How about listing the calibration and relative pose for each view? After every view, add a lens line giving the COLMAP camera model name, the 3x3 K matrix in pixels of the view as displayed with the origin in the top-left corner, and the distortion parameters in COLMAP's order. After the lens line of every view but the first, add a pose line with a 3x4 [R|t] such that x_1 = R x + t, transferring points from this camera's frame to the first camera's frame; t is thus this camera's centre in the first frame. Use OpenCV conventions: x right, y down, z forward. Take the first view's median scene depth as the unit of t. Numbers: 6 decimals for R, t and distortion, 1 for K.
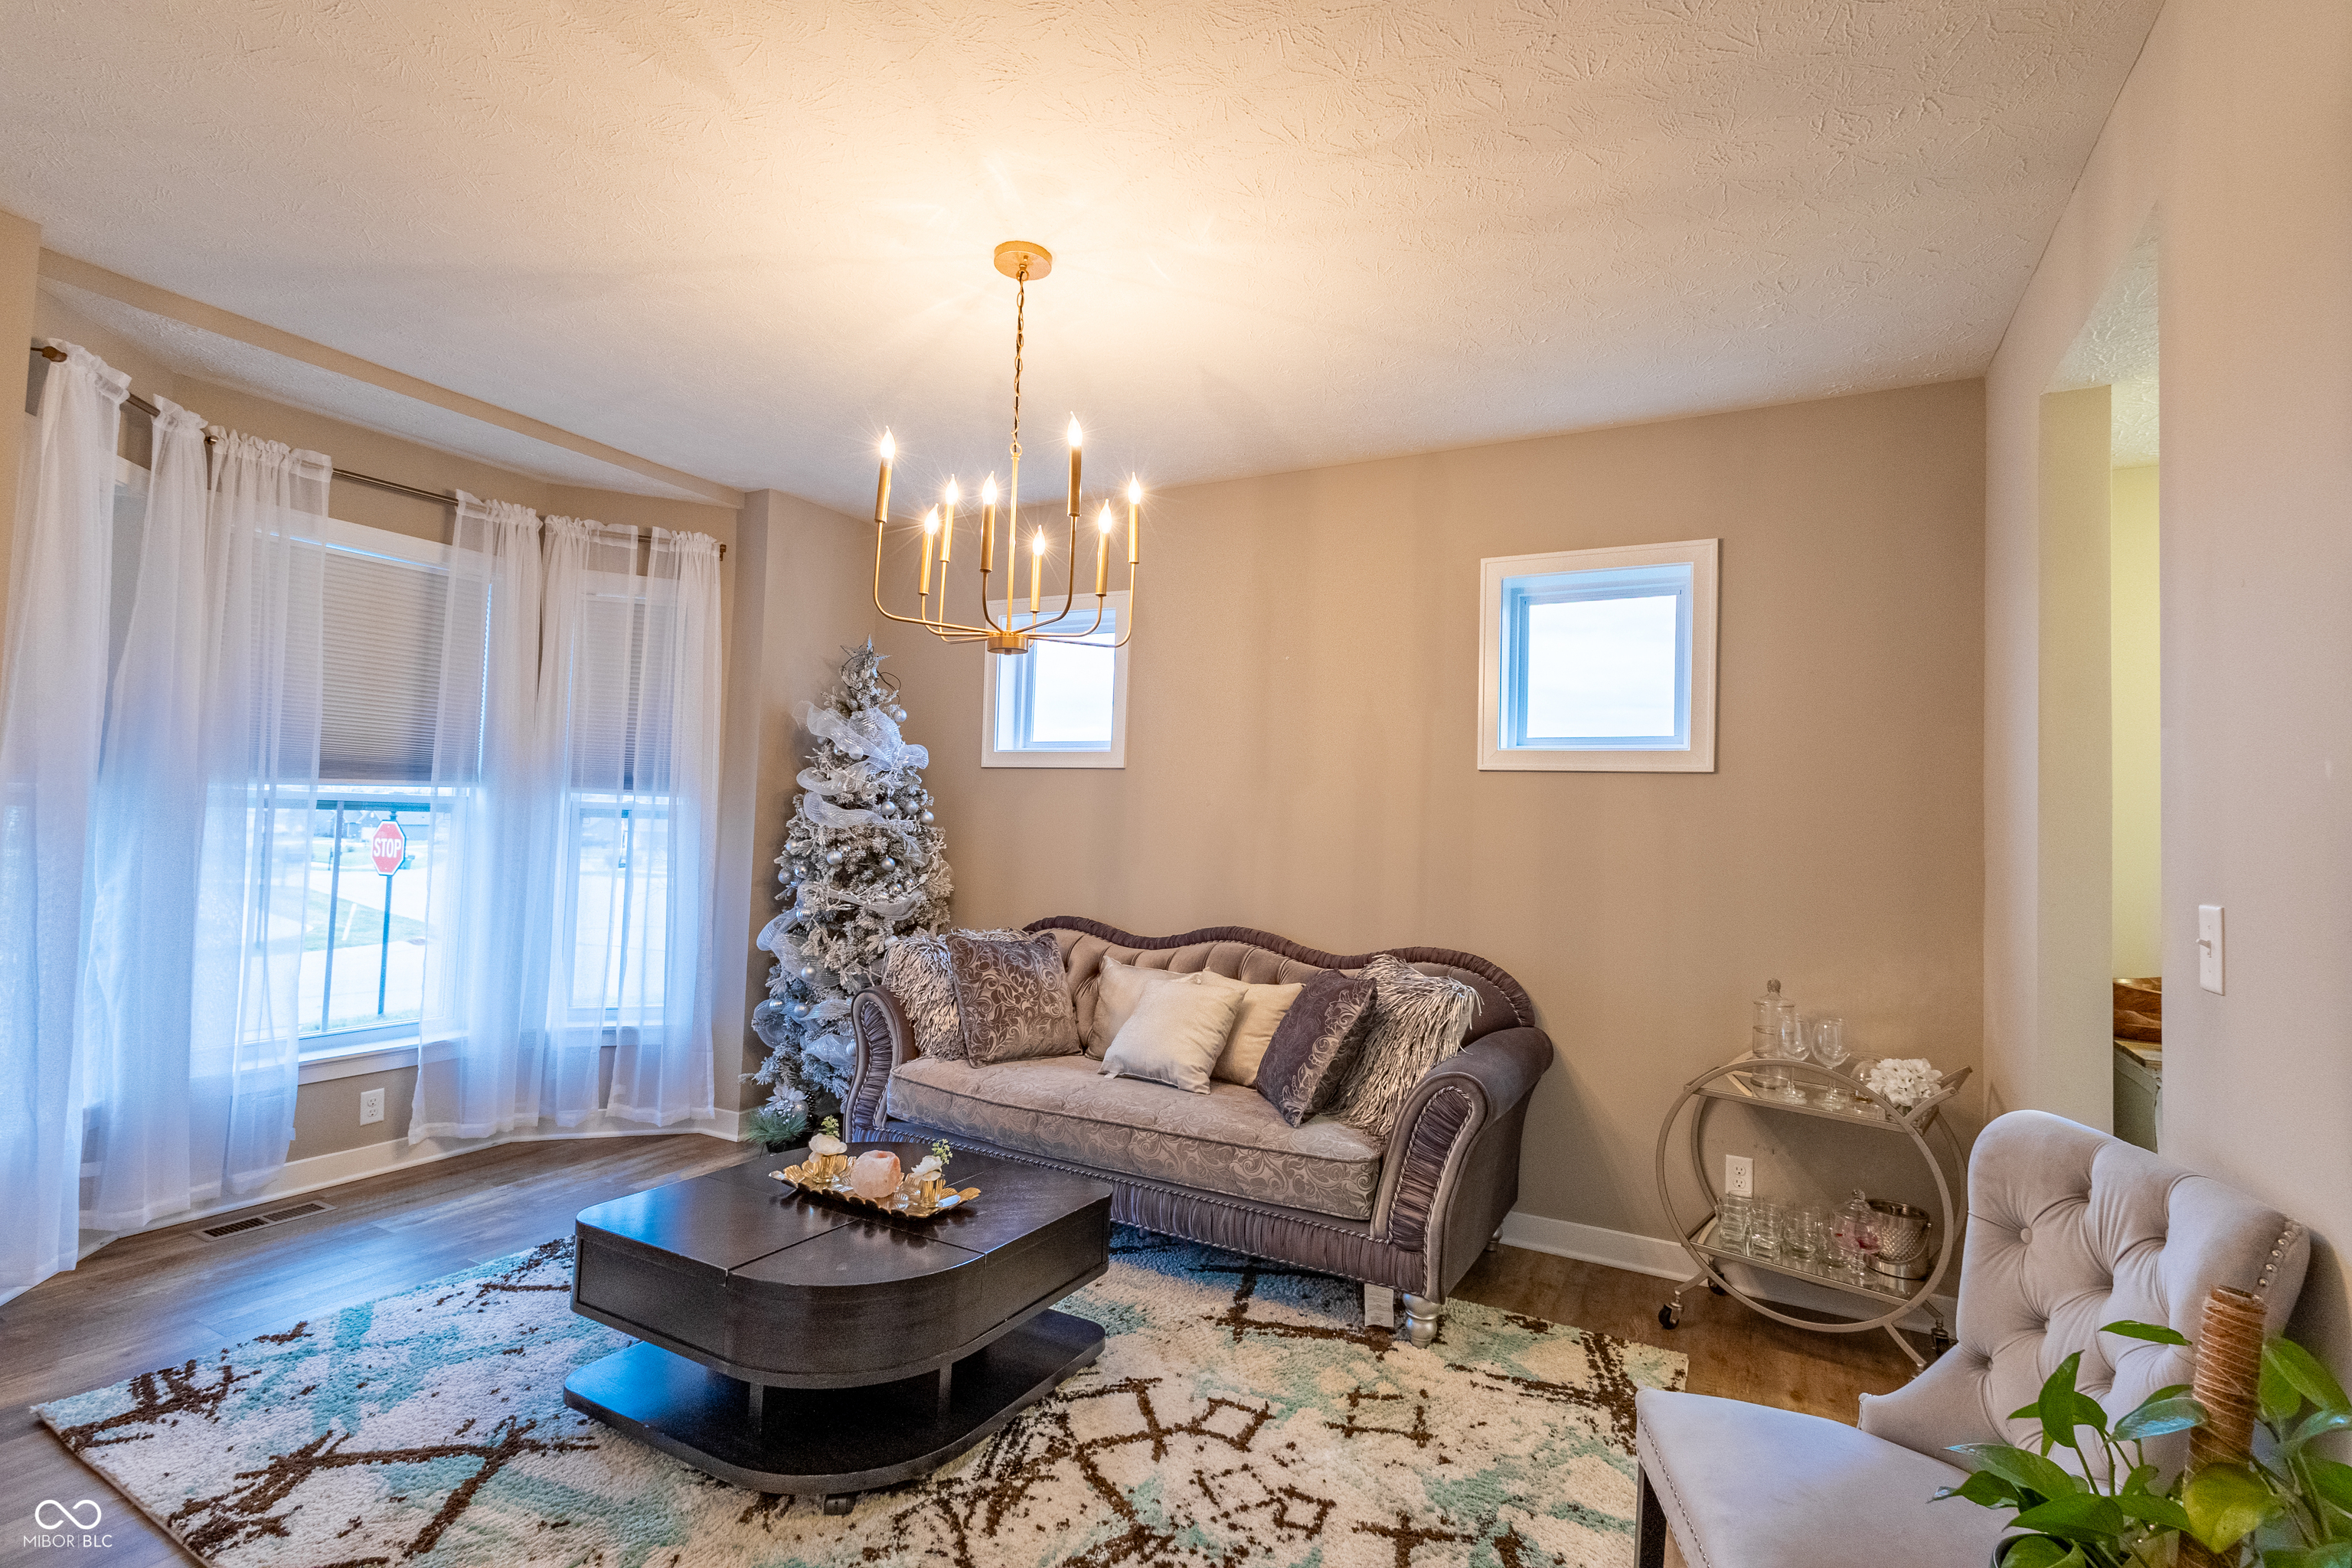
lens RADIAL K [[1080.4, 0, 1197.0], [0, 1080.4, 784.1], [0, 0, 1]] dist [0.016128, -0.005043]
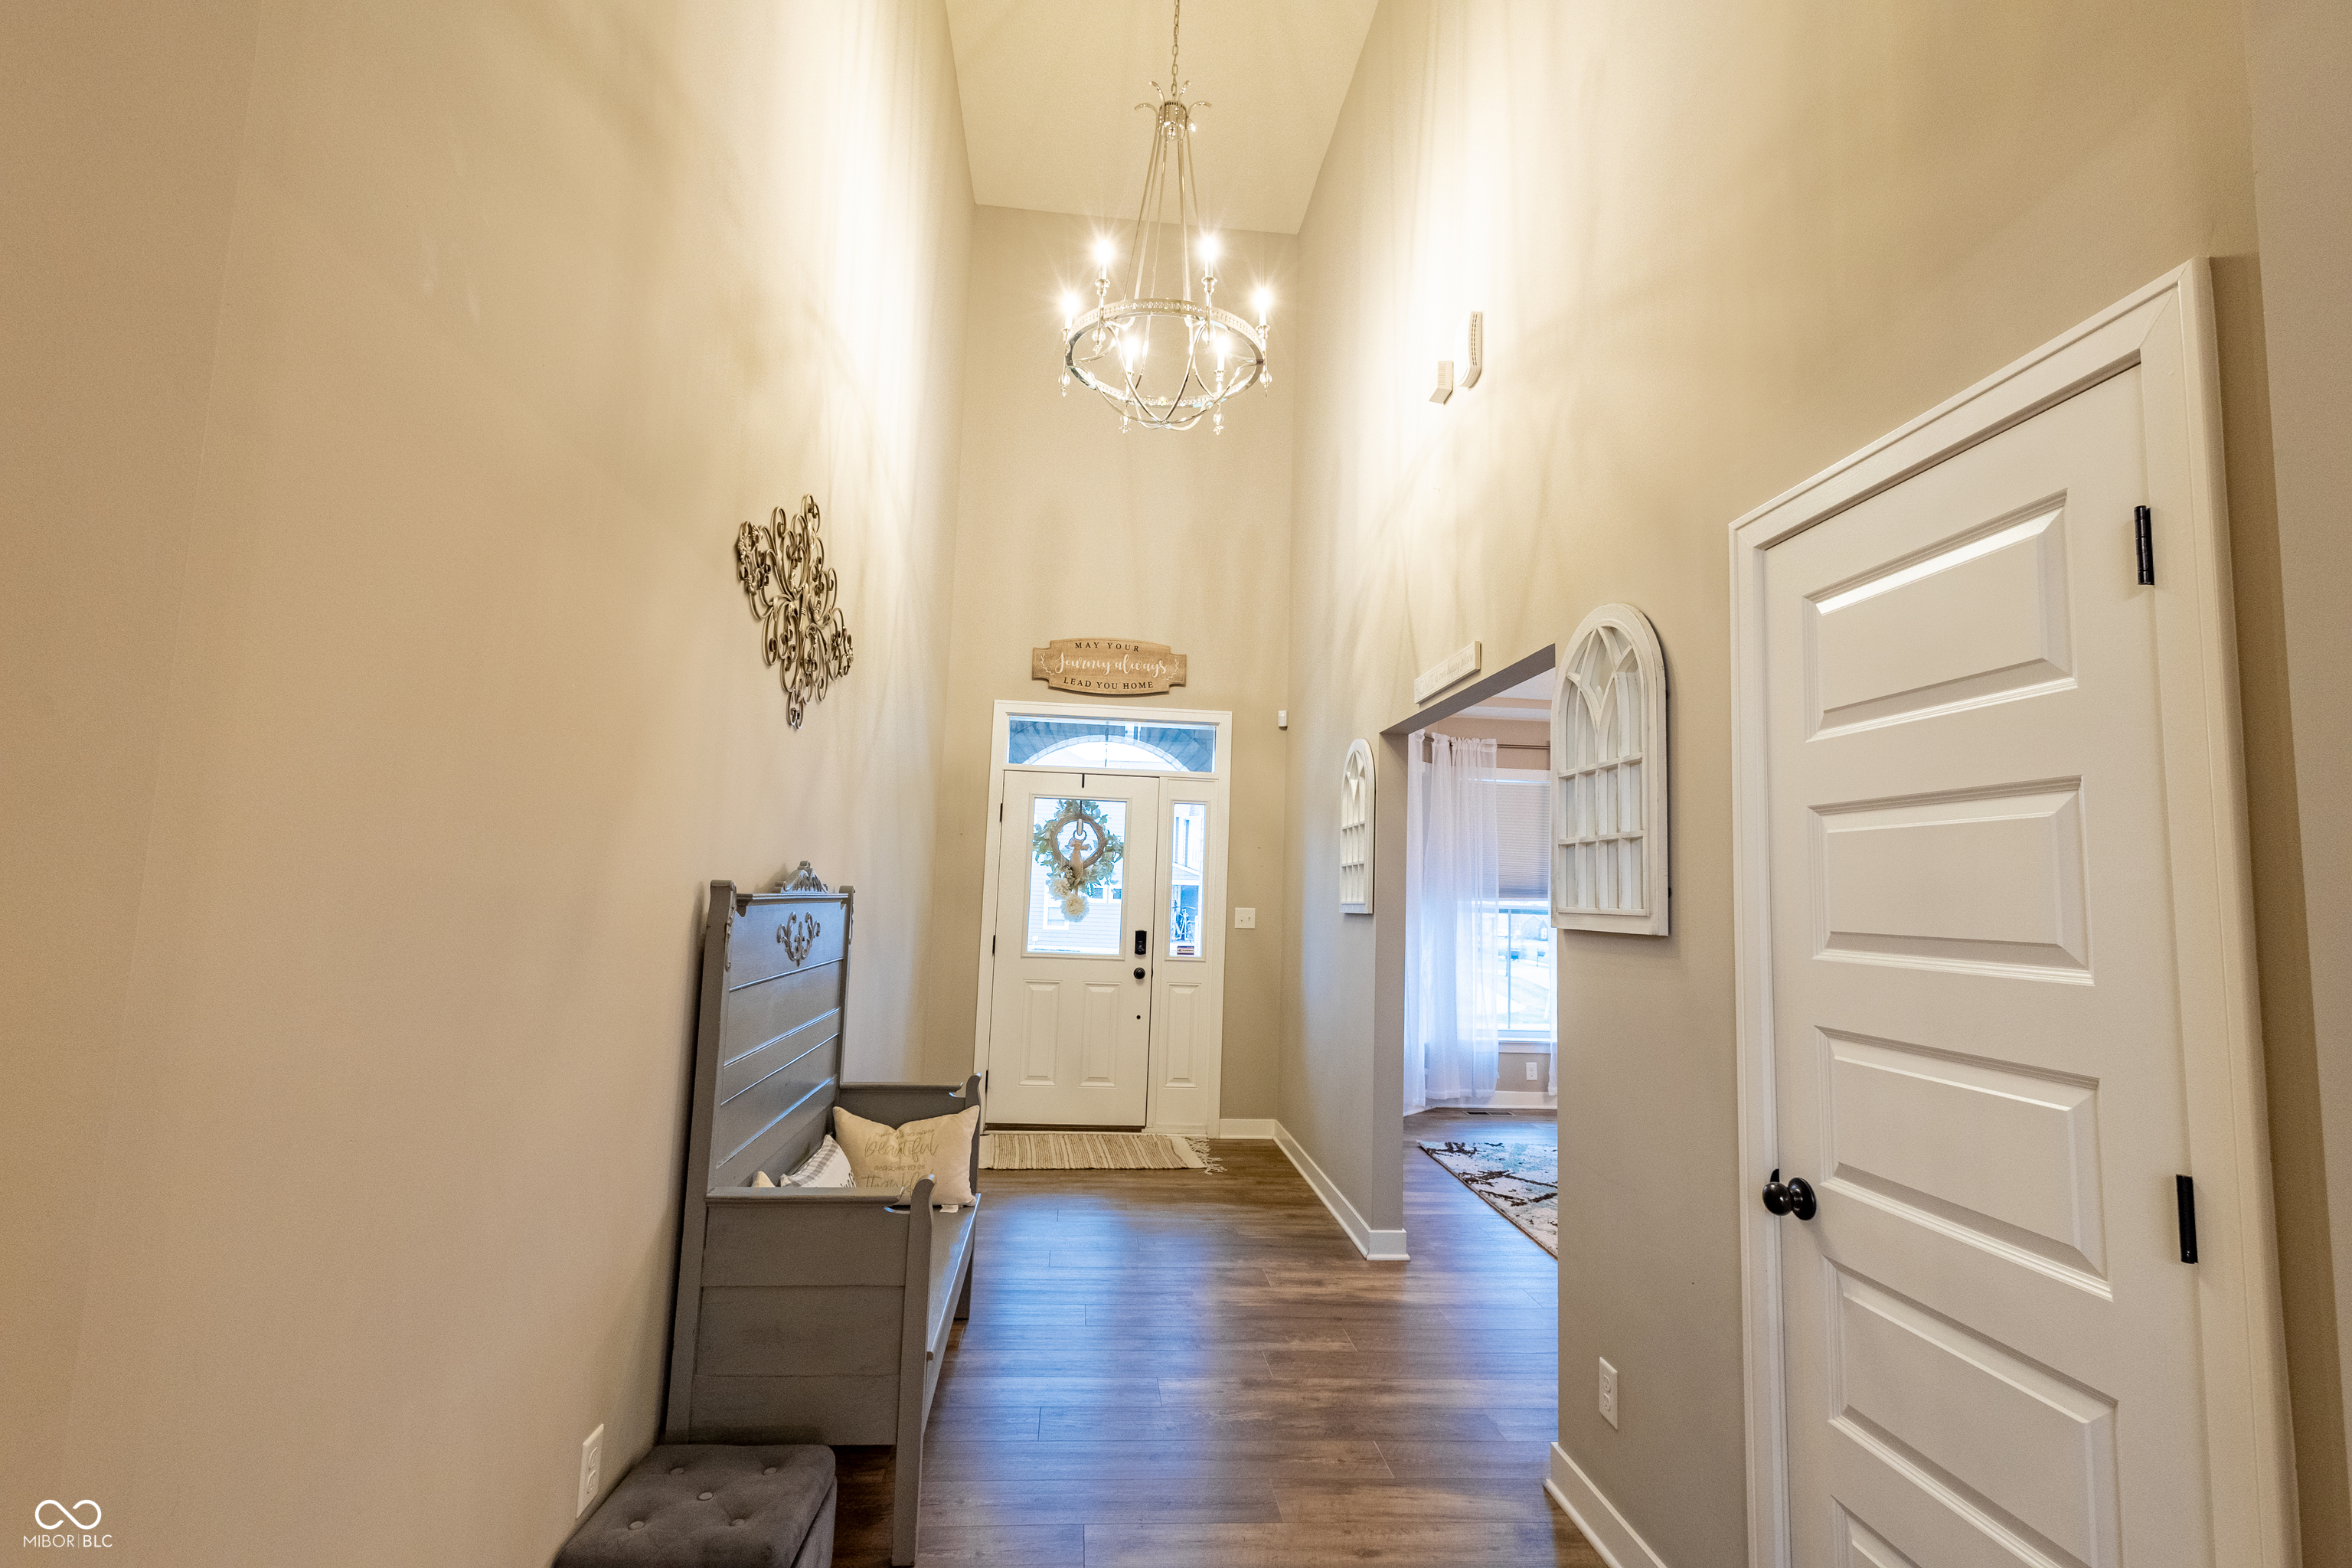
lens RADIAL K [[1080.4, 0, 1177.9], [0, 1080.4, 784.4], [0, 0, 1]] dist [0.016128, -0.005043]
pose [[0.546098, -0.106329, -0.830946, 0.566865], [0.016482, 0.993084, -0.116244, 0.009825], [0.837559, 0.049785, 0.544074, -0.609781]]
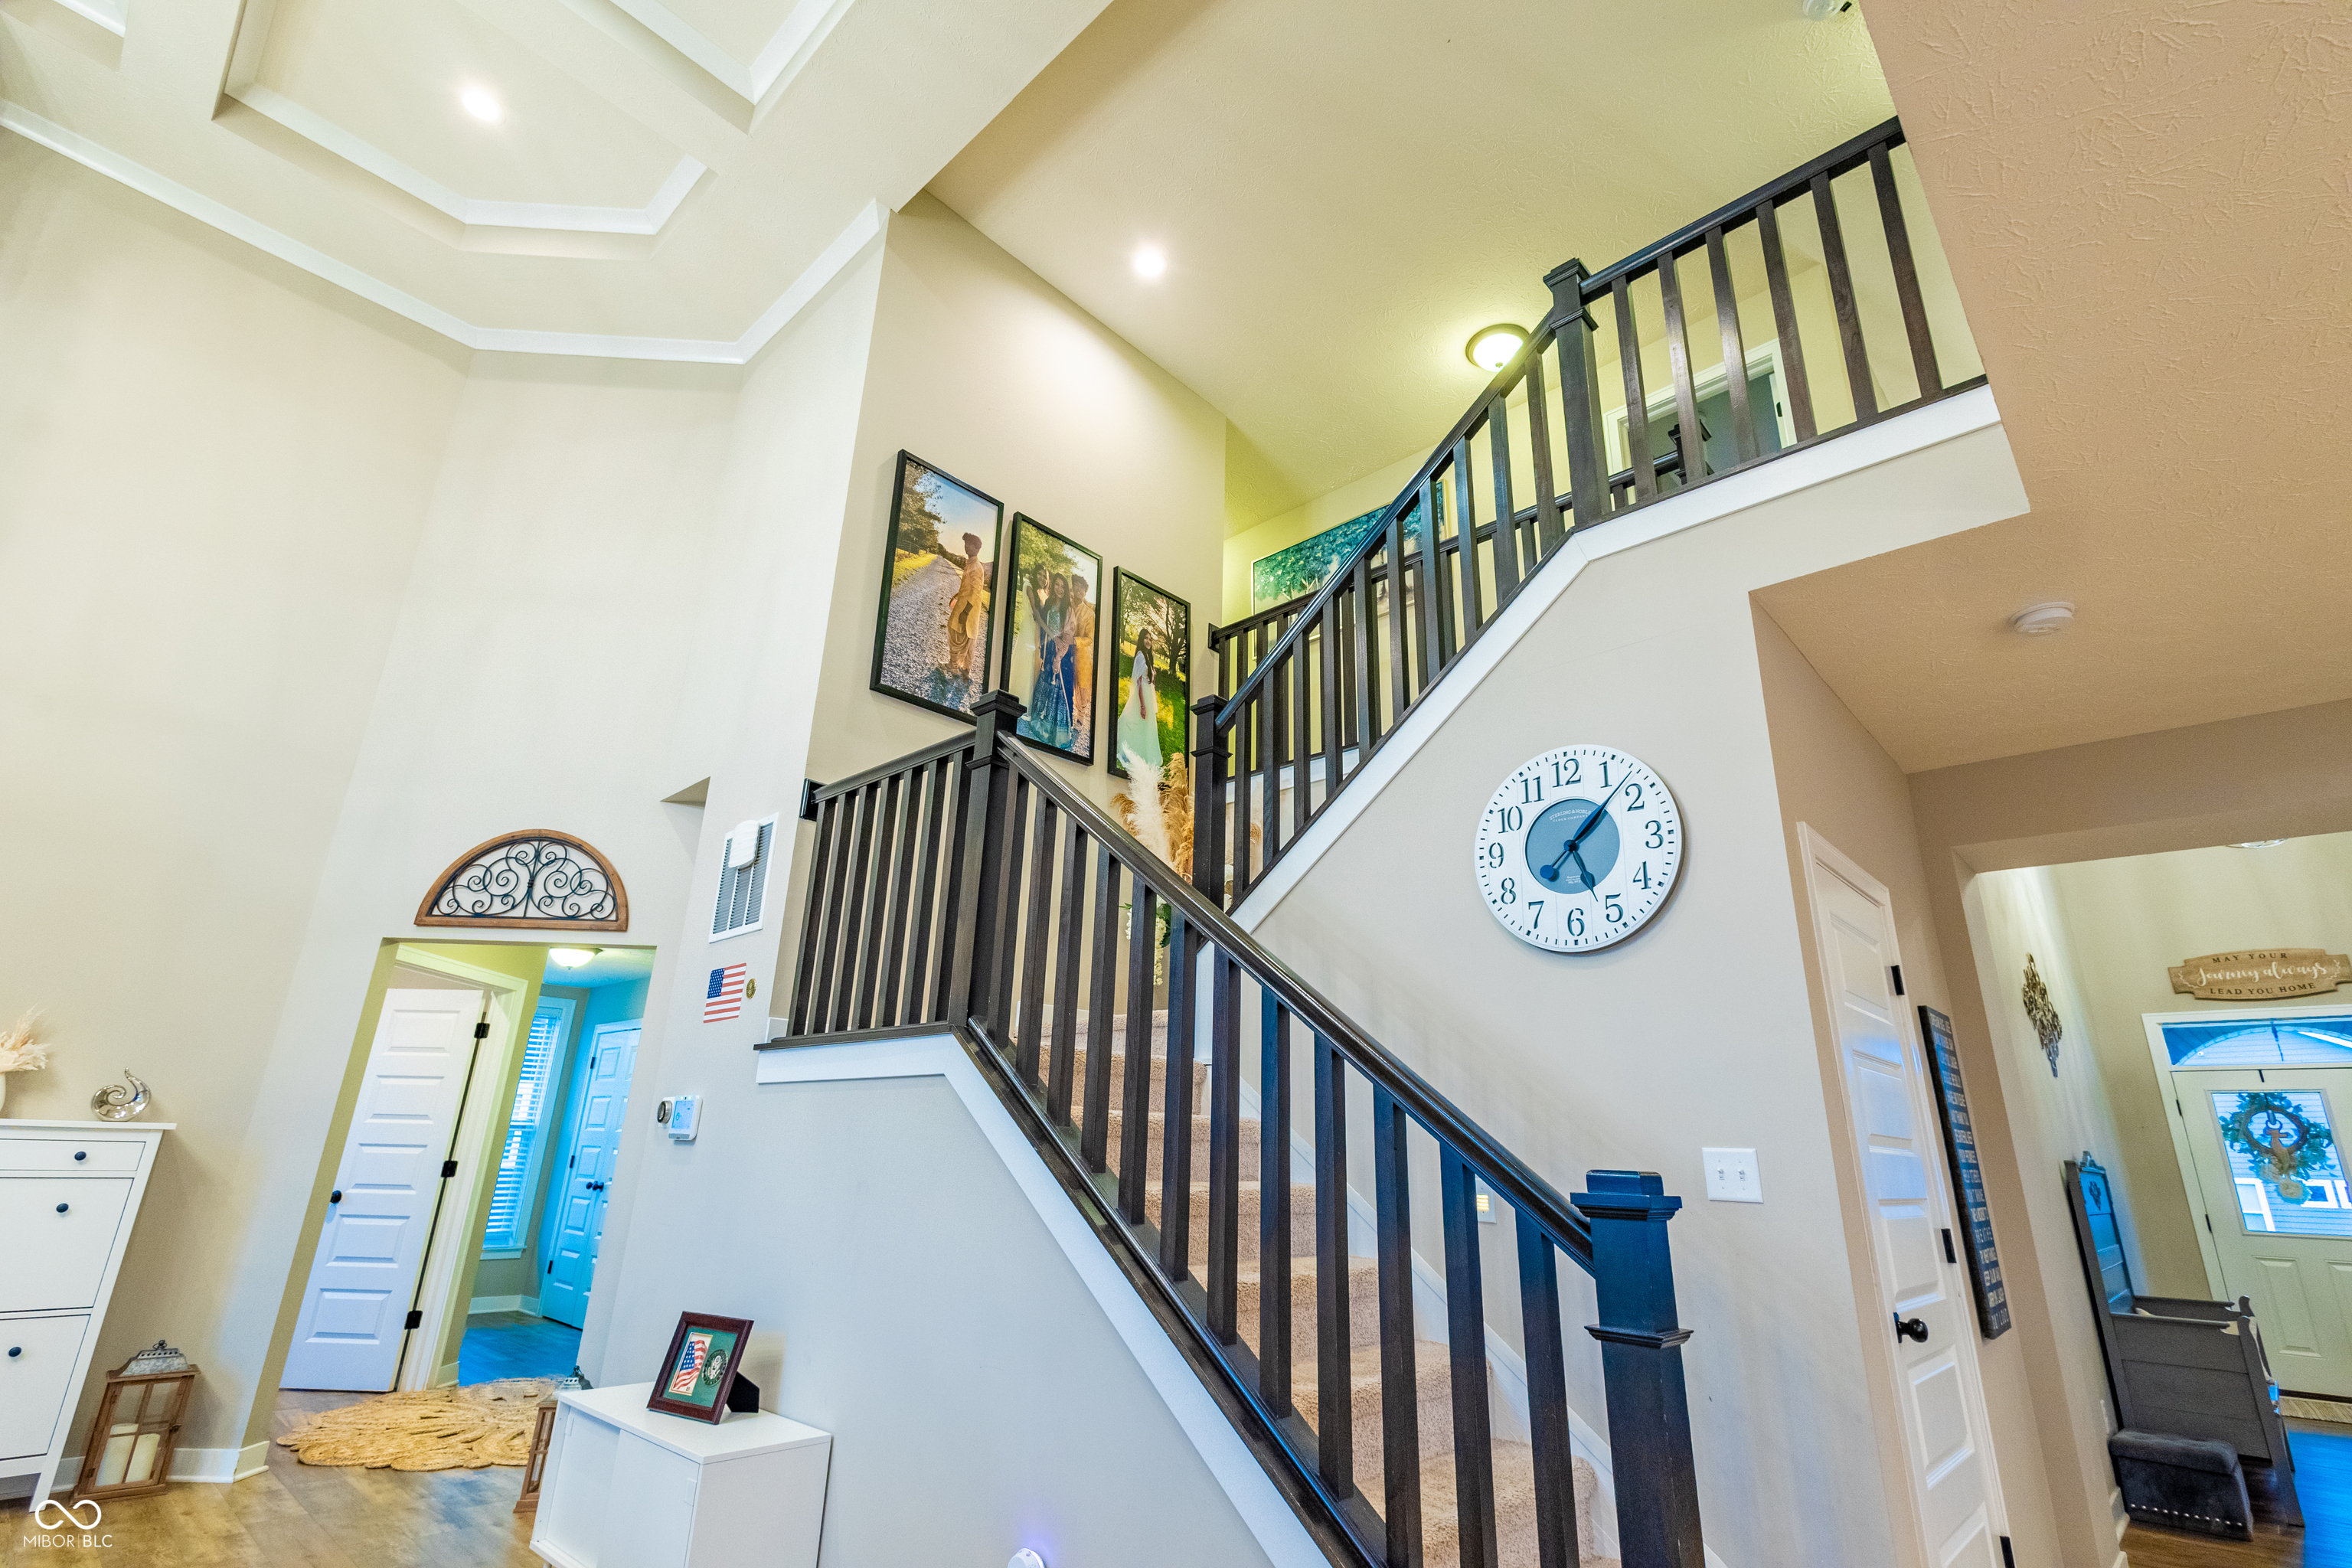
lens RADIAL K [[1080.4, 0, 1176.6], [0, 1080.4, 783.7], [0, 0, 1]] dist [0.016128, -0.005043]
pose [[-0.265845, -0.357345, -0.895338, 1.874284], [-0.008370, 0.929580, -0.368526, 0.076571], [0.963980, -0.090476, -0.250115, -1.337010]]
